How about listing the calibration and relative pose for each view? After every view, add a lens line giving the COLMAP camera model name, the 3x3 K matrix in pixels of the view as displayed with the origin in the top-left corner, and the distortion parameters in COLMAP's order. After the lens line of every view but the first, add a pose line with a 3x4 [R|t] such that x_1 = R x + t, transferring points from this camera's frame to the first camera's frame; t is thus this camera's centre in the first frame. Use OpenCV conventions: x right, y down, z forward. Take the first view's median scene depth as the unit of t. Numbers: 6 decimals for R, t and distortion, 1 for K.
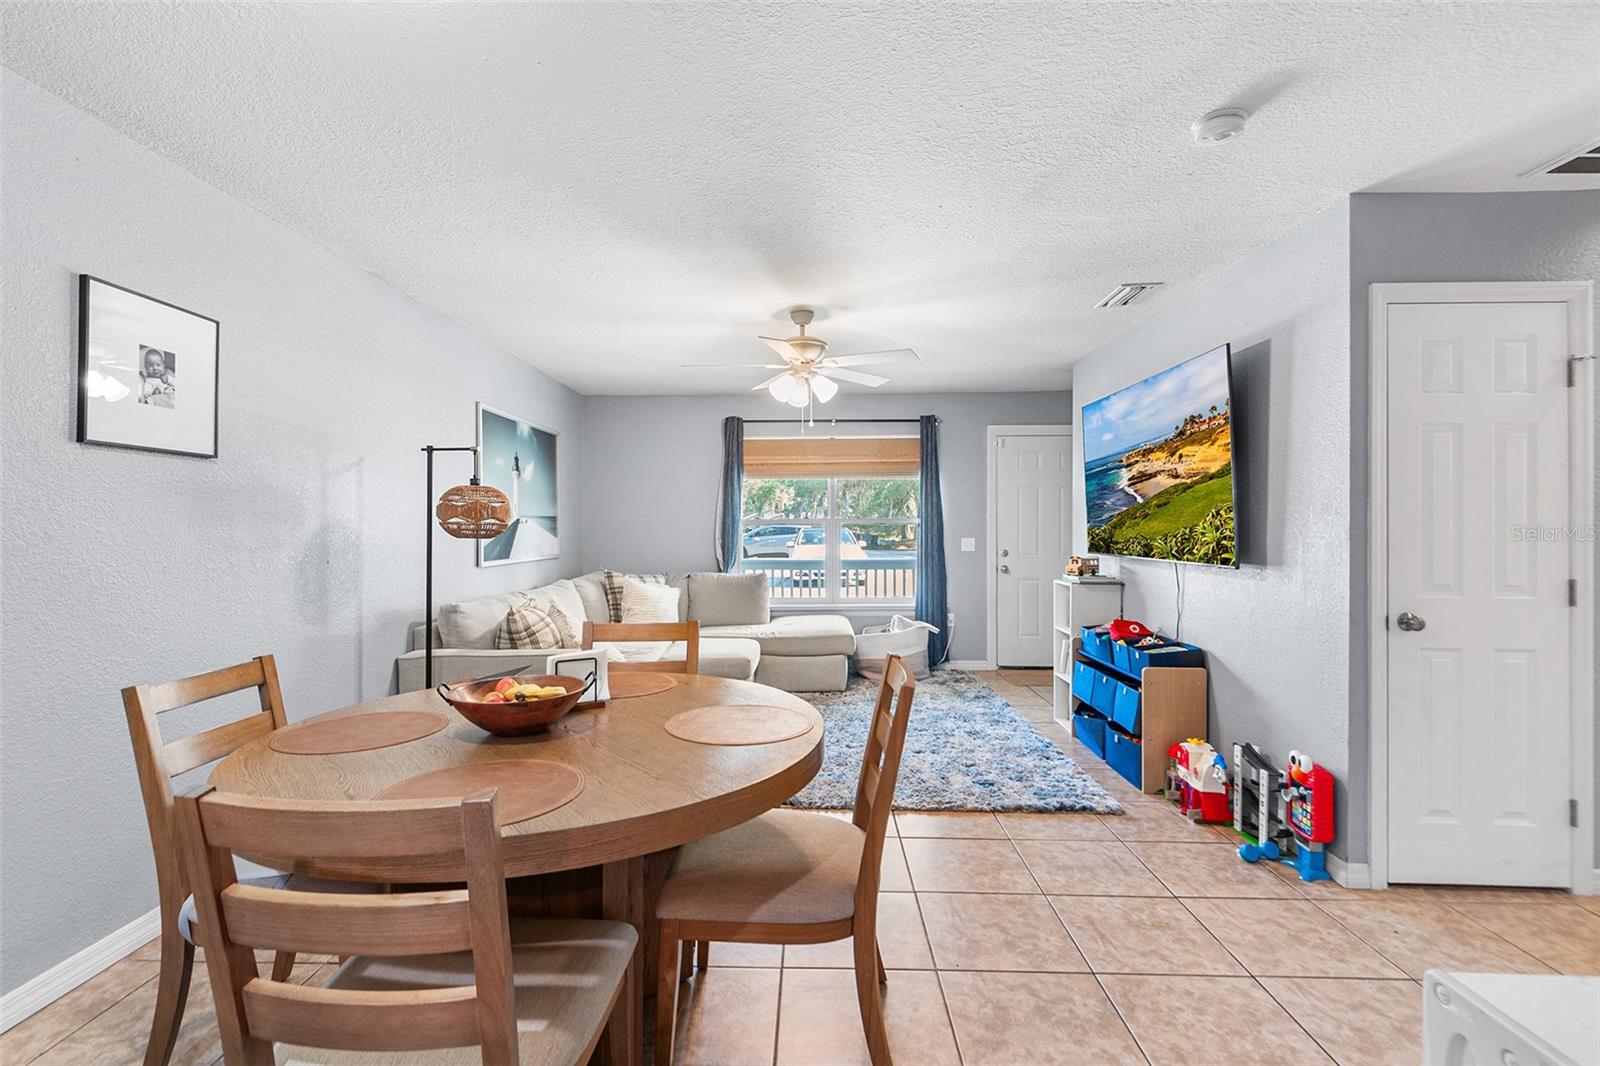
lens RADIAL K [[730.8, 0, 790.2], [0, 730.8, 522.4], [0, 0, 1]] dist [0.029633, -0.012665]
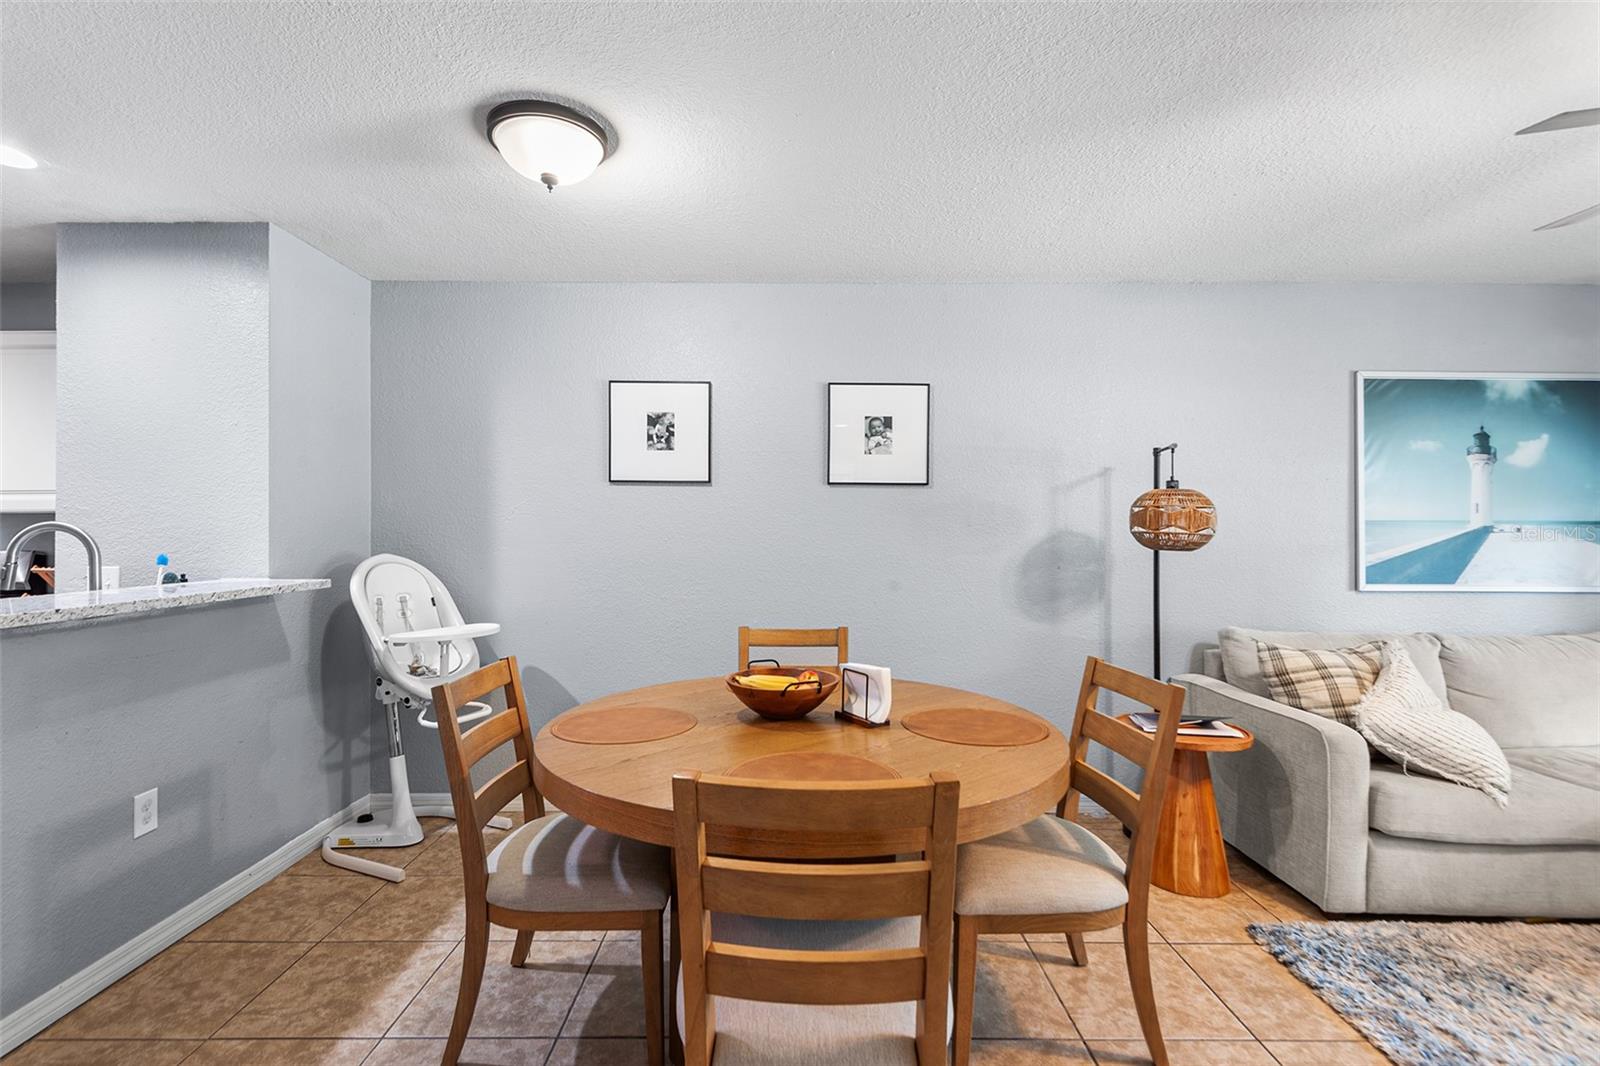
lens RADIAL K [[730.8, 0, 792.8], [0, 730.8, 531.4], [0, 0, 1]] dist [0.029633, -0.012665]
pose [[0.034382, -0.001000, -0.999408, 0.350017], [0.002585, 0.999996, -0.000912, -0.000719], [0.999405, -0.002553, 0.034384, 0.445979]]
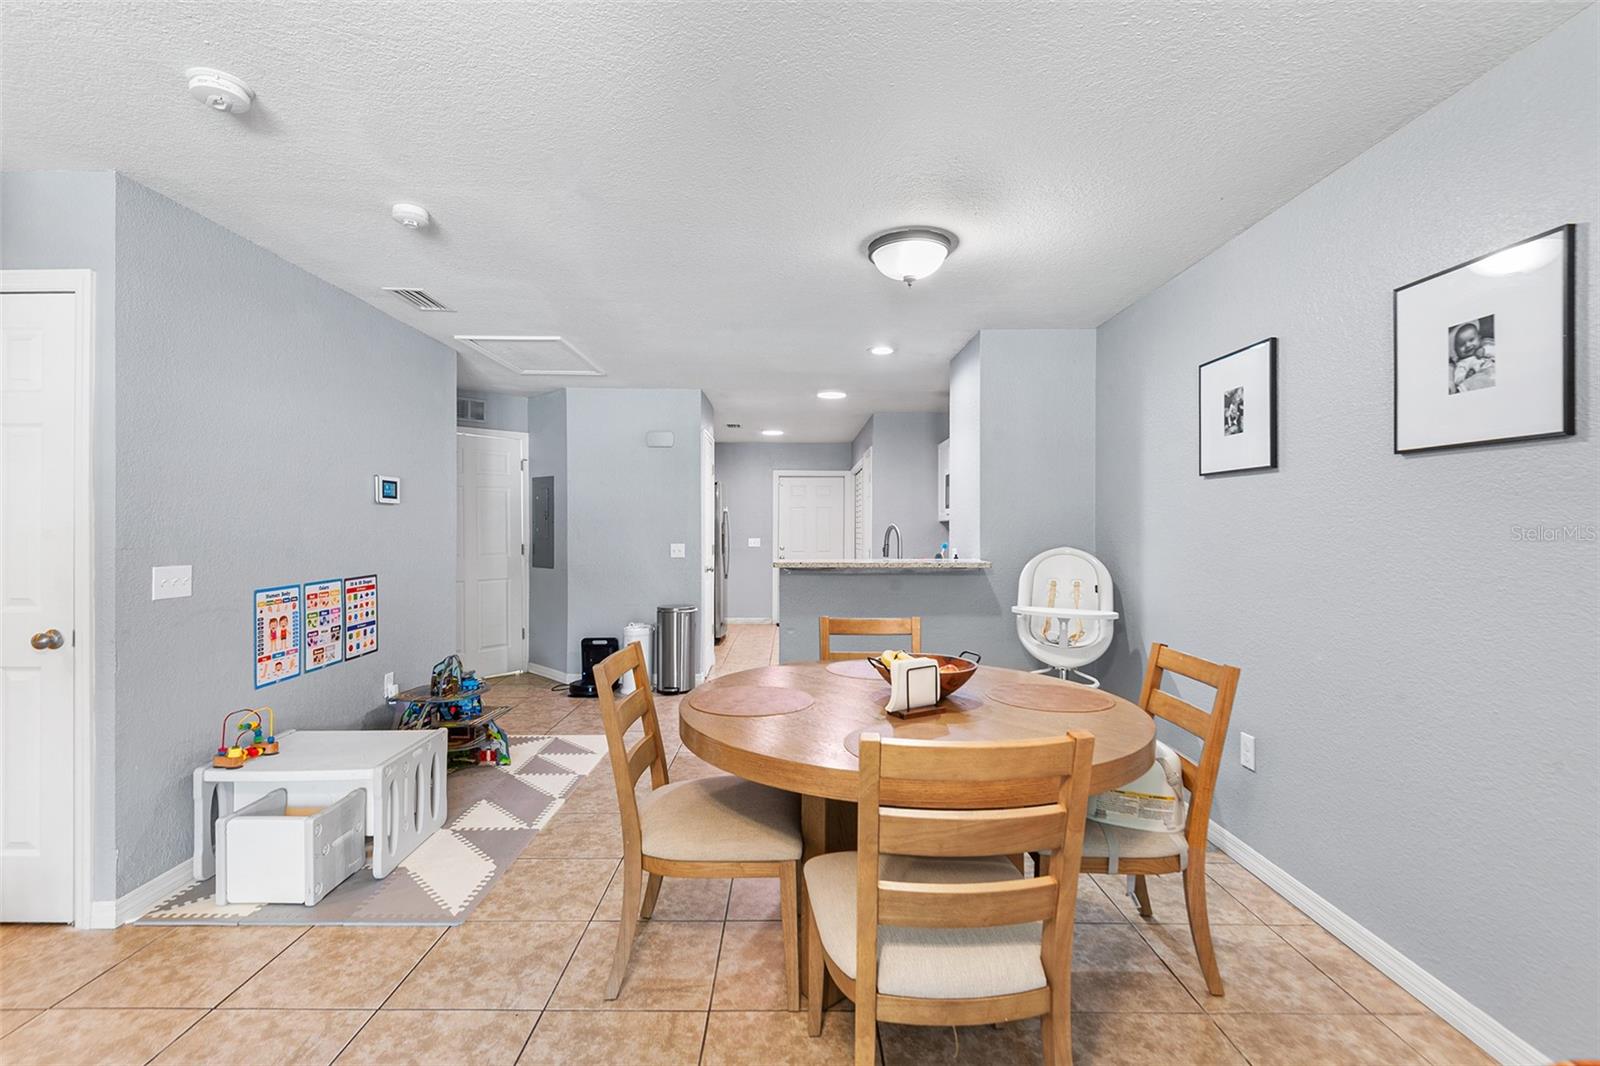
lens RADIAL K [[730.8, 0, 789.1], [0, 730.8, 526.0], [0, 0, 1]] dist [0.029633, -0.012665]
pose [[-0.999602, -0.001339, -0.028185, -0.045379], [-0.001170, 0.999981, -0.006026, -0.000883], [0.028192, -0.005991, -0.999585, 1.030849]]
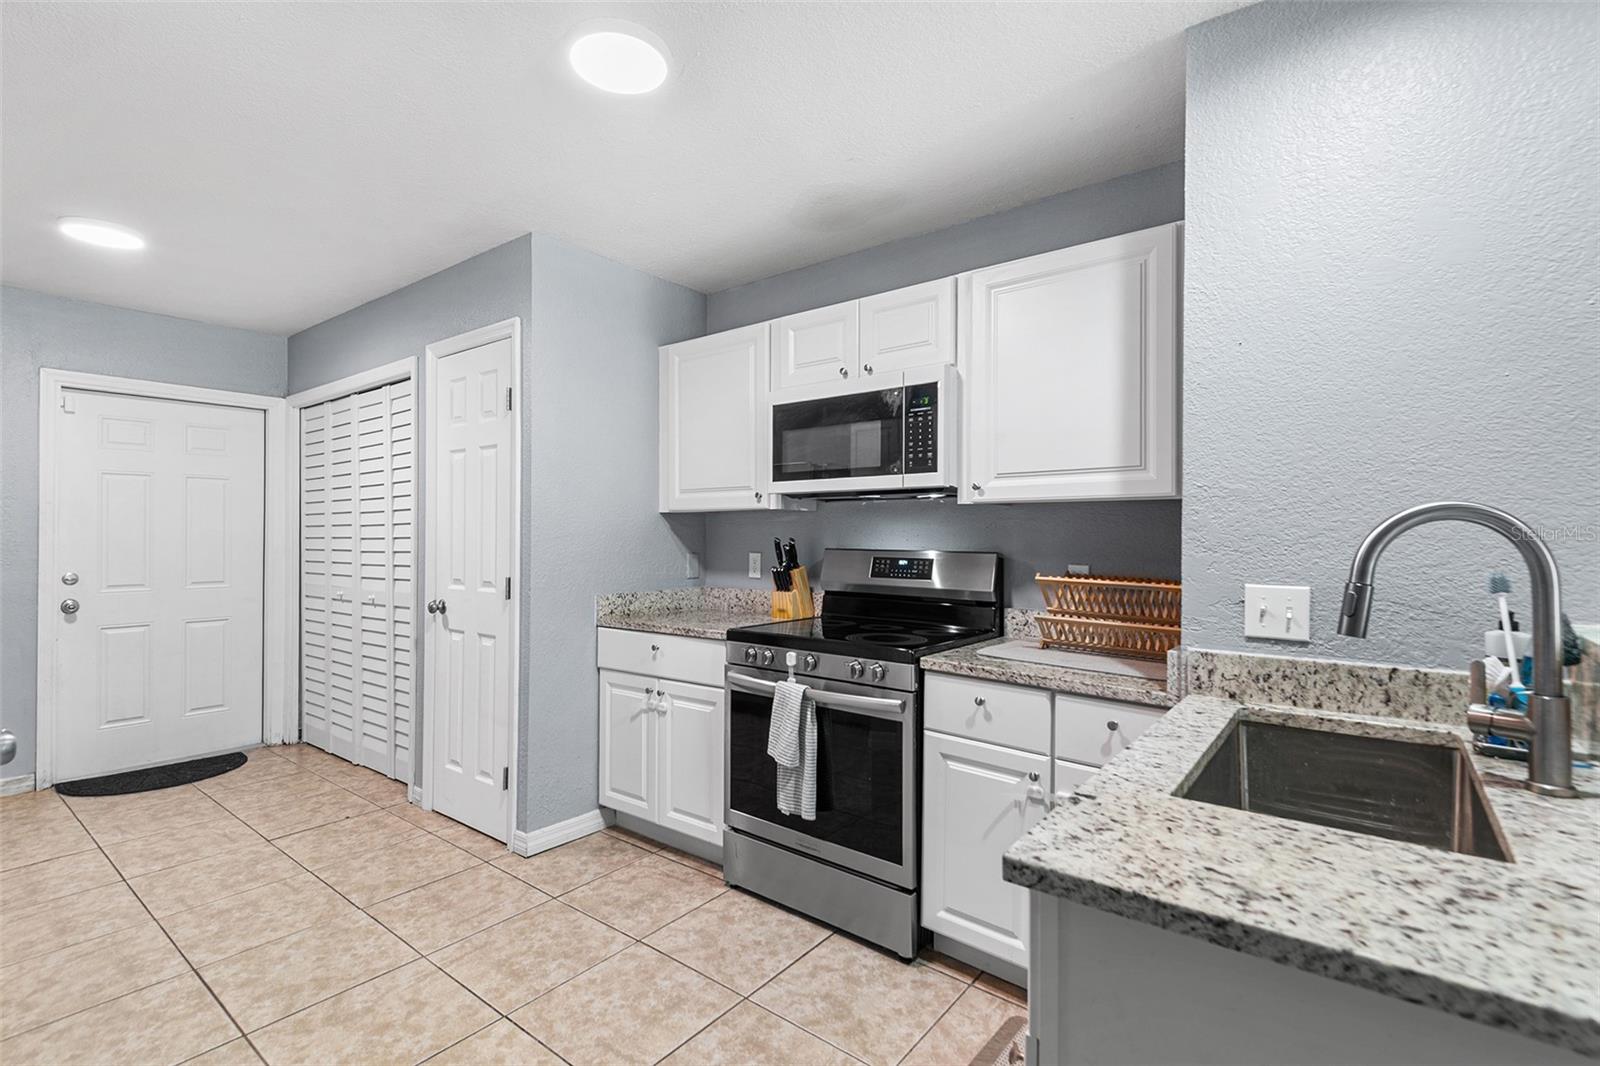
lens RADIAL K [[730.8, 0, 788.2], [0, 730.8, 537.5], [0, 0, 1]] dist [0.029633, -0.012665]
pose [[-0.594684, 0.005789, -0.803939, 0.126618], [0.001446, 0.999980, 0.006131, 0.000660], [0.803958, 0.002483, -0.594681, -0.141143]]
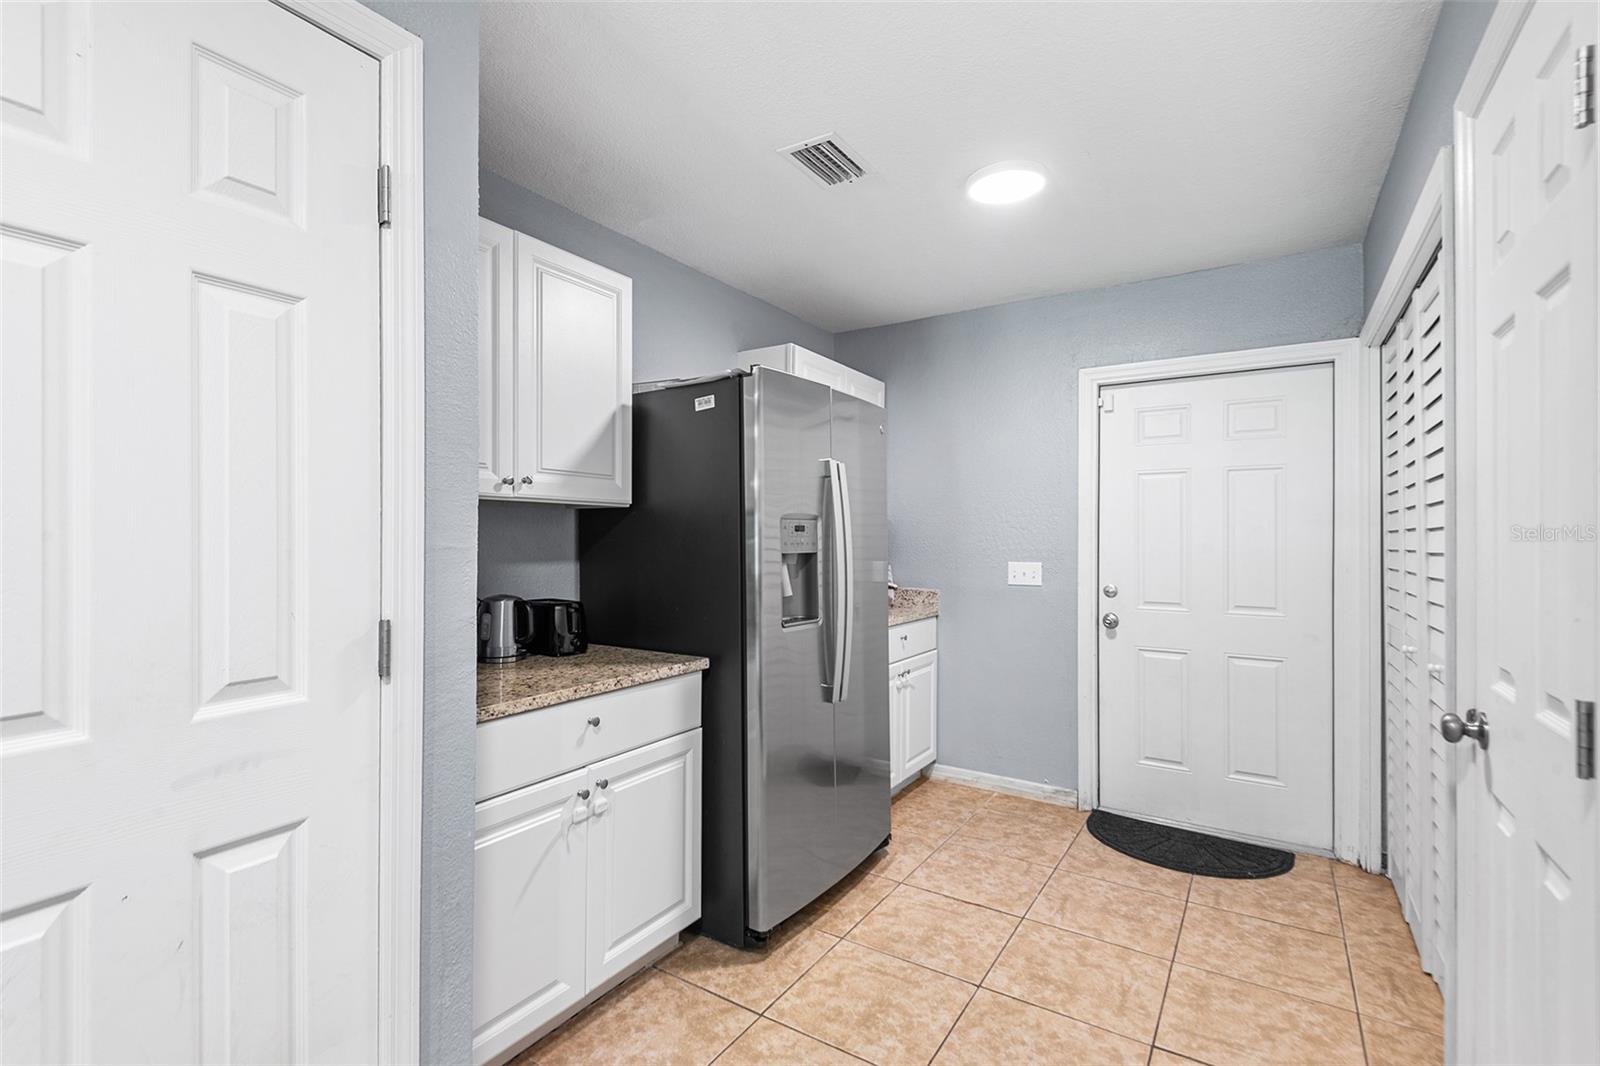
lens RADIAL K [[730.8, 0, 802.5], [0, 730.8, 534.4], [0, 0, 1]] dist [0.029633, -0.012665]
pose [[-0.862284, 0.003711, 0.506412, -0.216752], [-0.001198, 0.999955, -0.009367, -0.000583], [-0.506424, -0.008684, -0.862241, -0.510364]]
